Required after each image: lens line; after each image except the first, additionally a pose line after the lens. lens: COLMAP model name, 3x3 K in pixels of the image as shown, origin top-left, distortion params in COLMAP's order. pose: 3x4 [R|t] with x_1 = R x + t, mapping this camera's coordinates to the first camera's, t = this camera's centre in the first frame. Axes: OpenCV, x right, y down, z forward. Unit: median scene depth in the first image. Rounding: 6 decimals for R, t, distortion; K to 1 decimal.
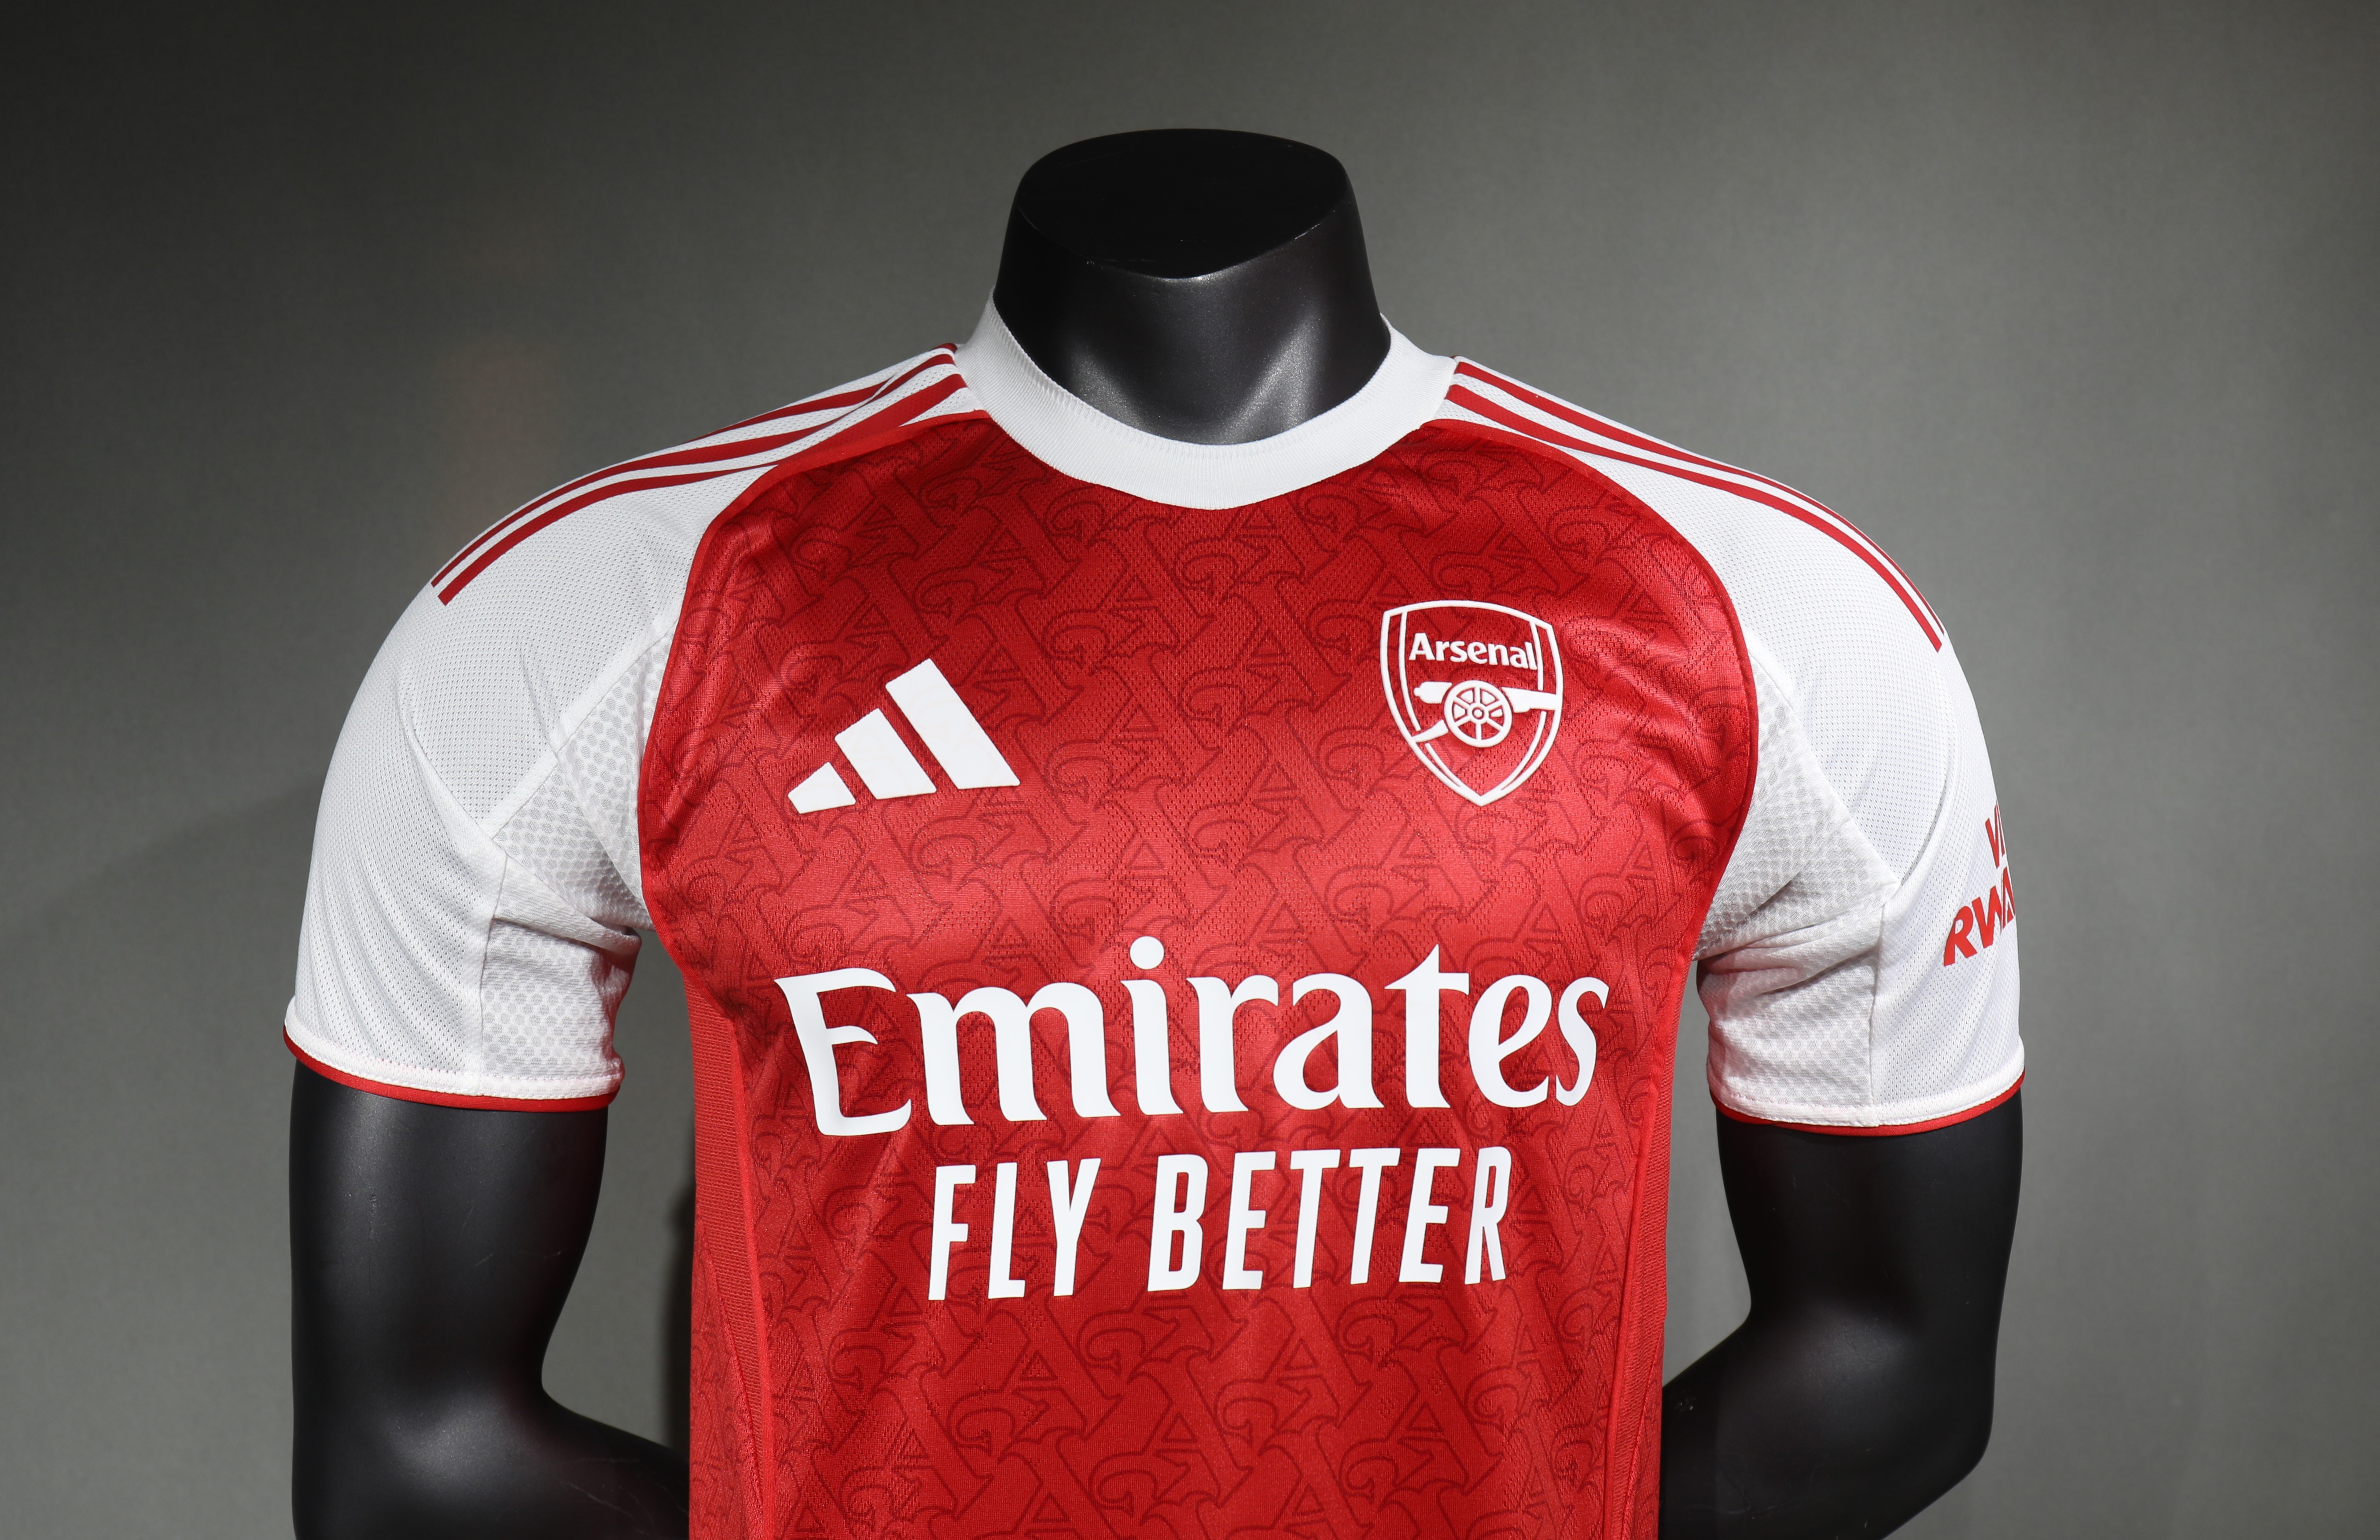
lens RADIAL K [[2719.7, 0, 1198.2], [0, 2719.7, 759.2], [0, 0, 1]] dist [-0.017651, 0.000000]
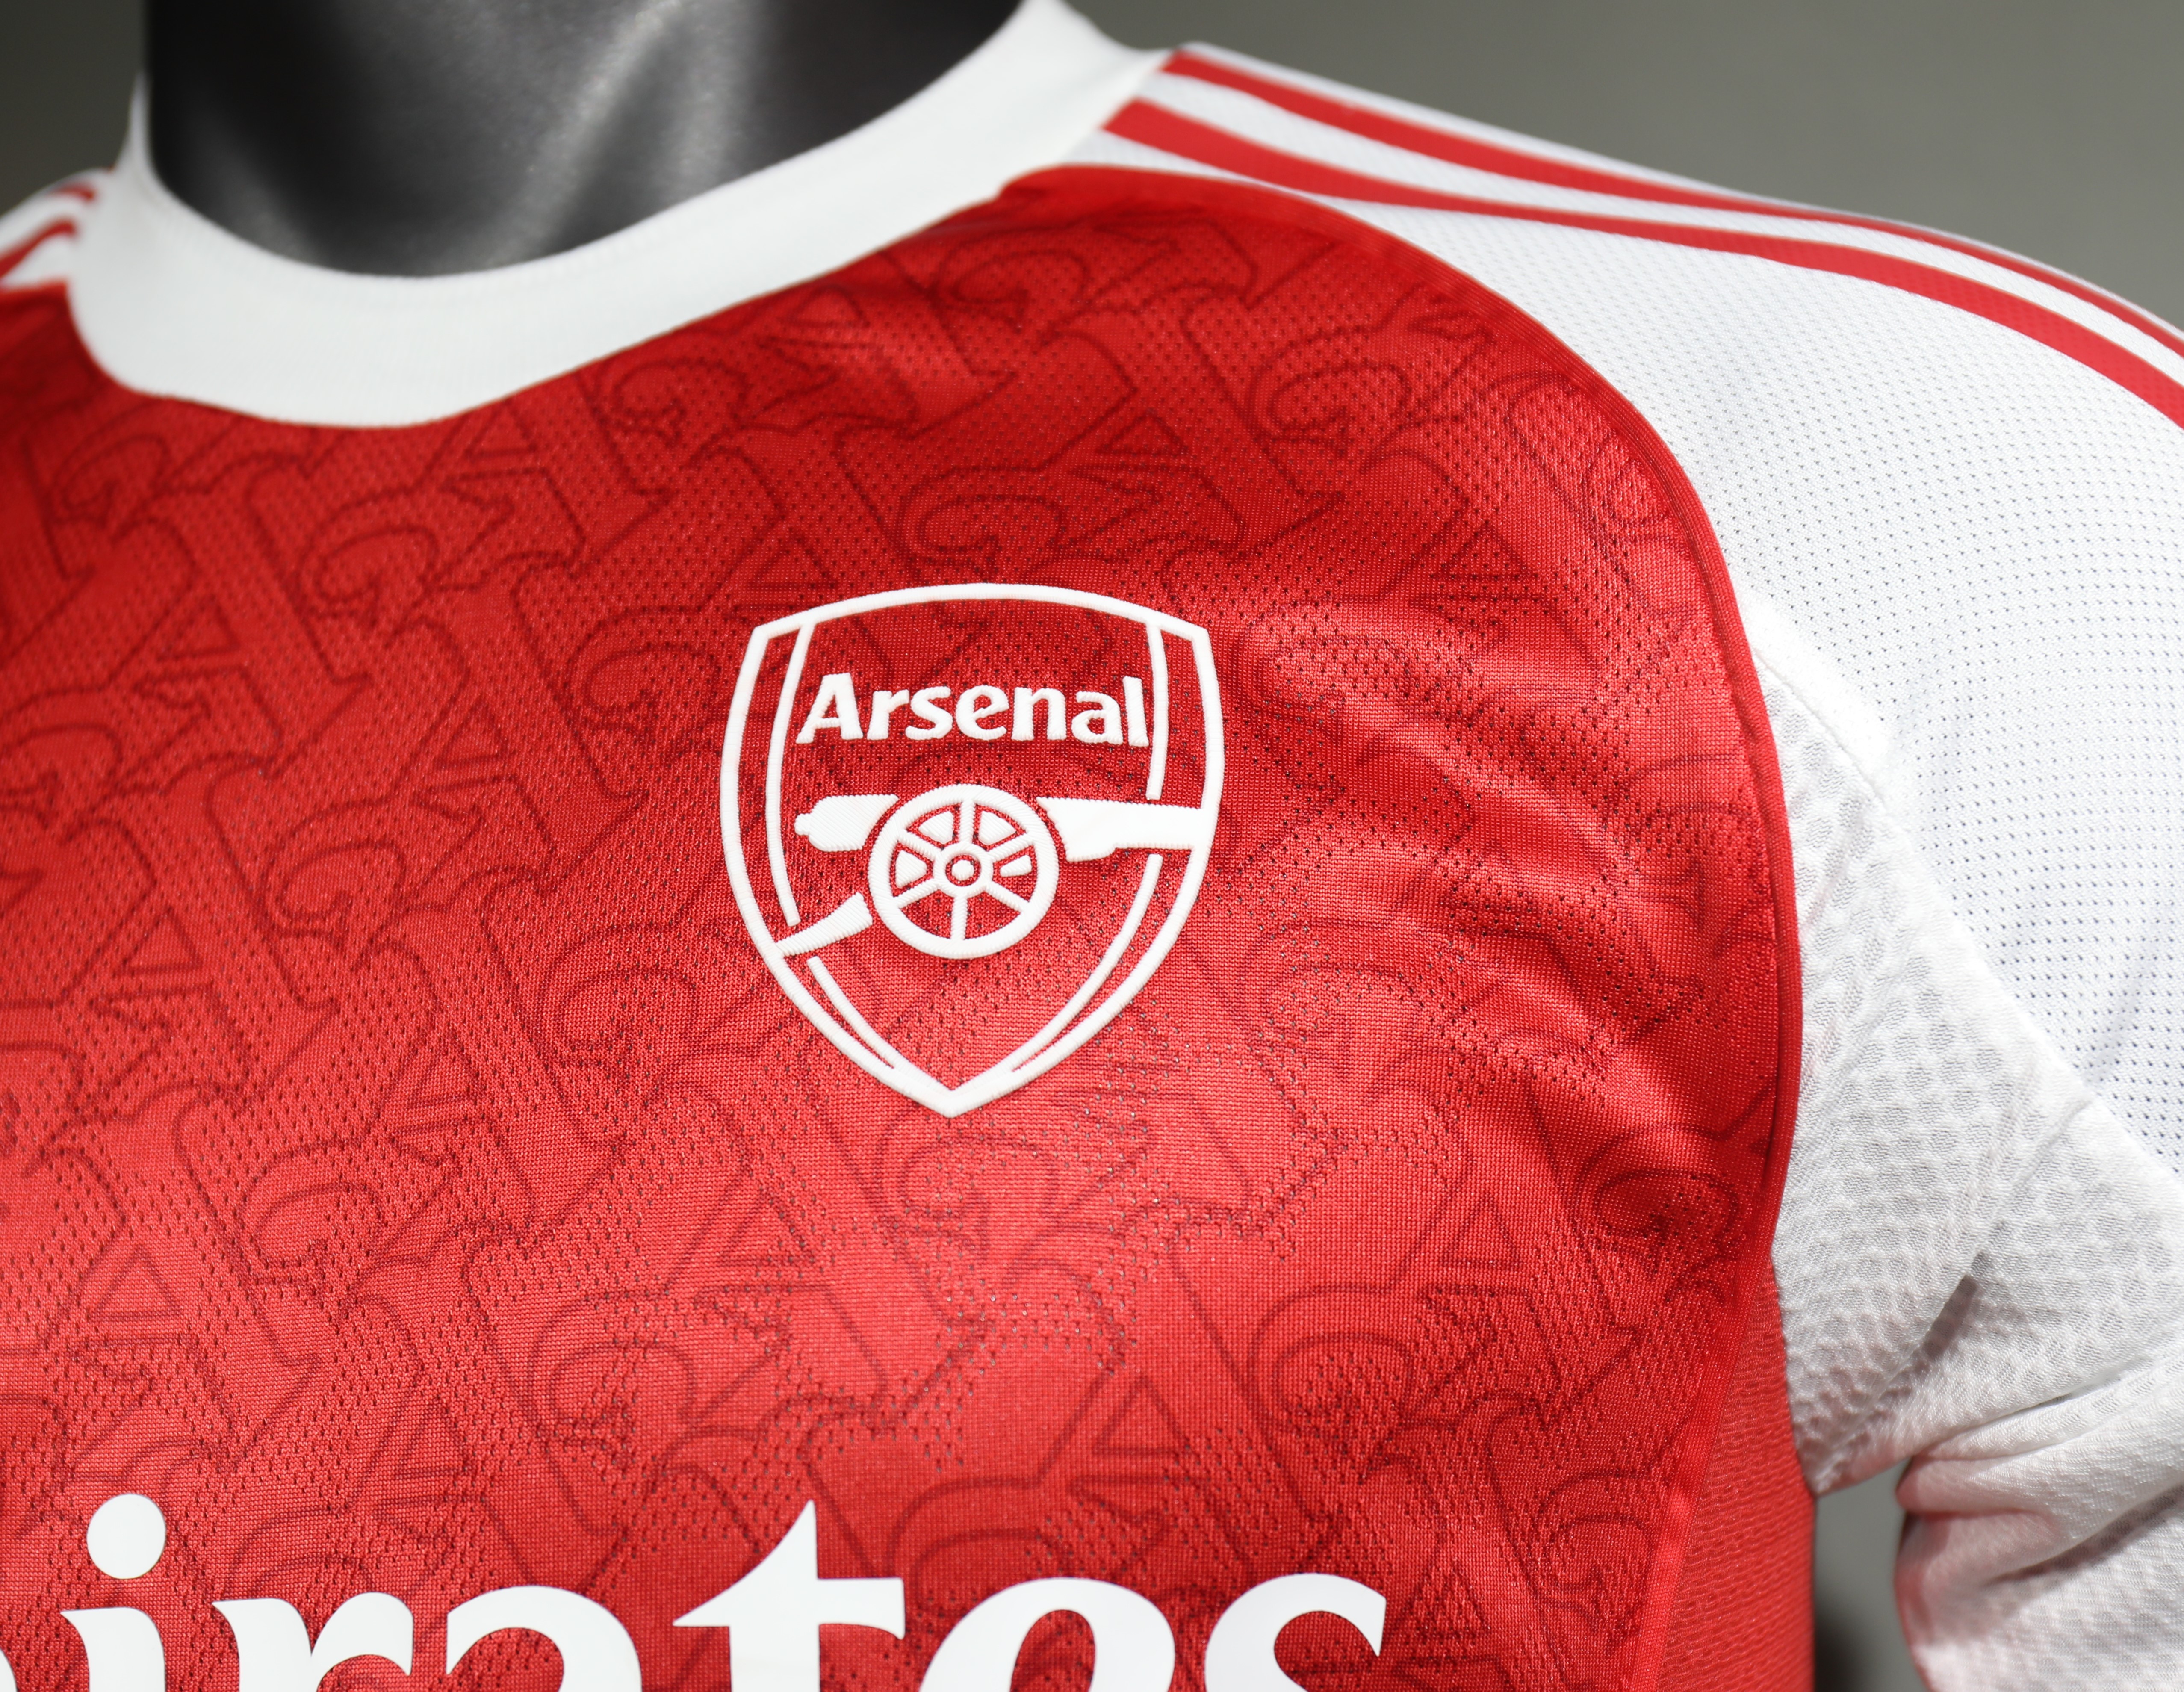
lens RADIAL K [[3683.8, 0, 1083.5], [0, 3683.8, 855.4], [0, 0, 1]] dist [-0.000069, 0.000000]
pose [[0.954245, -0.070573, -0.290578, 0.265116], [0.051297, 0.995980, -0.073438, 0.019220], [0.294592, 0.055172, 0.954029, 0.516365]]
